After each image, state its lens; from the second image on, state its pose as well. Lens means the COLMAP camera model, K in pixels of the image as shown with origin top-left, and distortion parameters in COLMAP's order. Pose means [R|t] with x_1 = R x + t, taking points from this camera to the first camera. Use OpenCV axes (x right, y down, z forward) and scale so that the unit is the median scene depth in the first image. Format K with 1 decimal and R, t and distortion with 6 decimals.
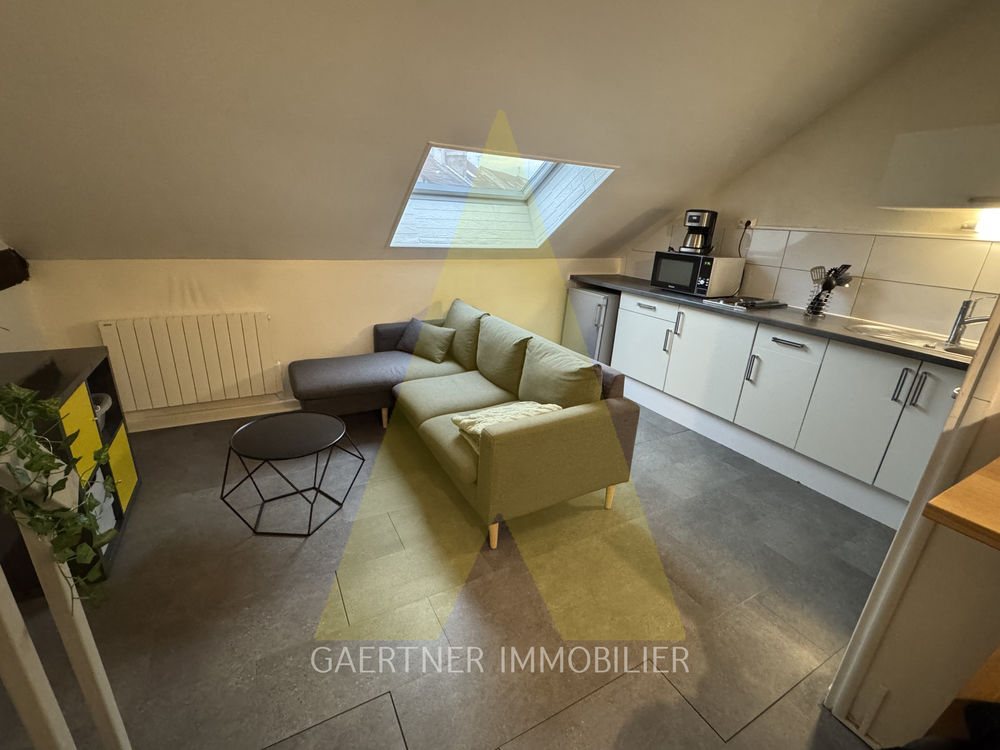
lens RADIAL K [[439.0, 0, 500.0], [0, 439.0, 375.0], [0, 0, 1]] dist [-0.001170, 0.000083]
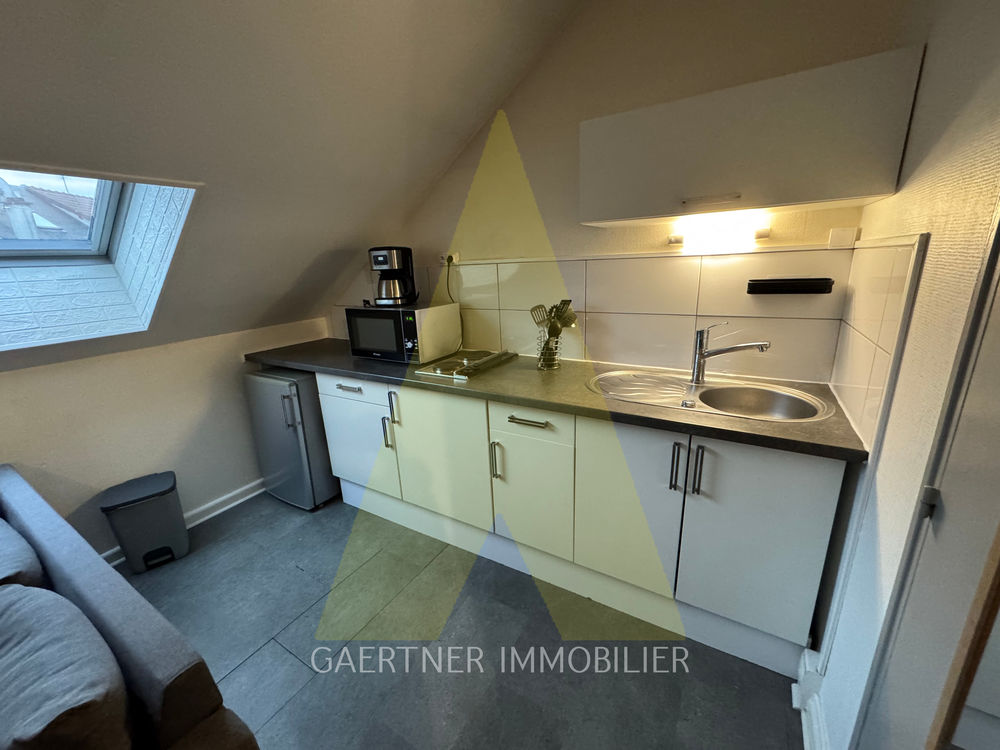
lens RADIAL K [[396.8, 0, 500.0], [0, 396.8, 375.0], [0, 0, 1]] dist [0.000342, 0.000119]
pose [[0.863250, -0.222595, 0.453046, 0.285032], [0.251304, 0.967903, -0.003284, -0.125800], [-0.437774, 0.116687, 0.891481, 0.368391]]
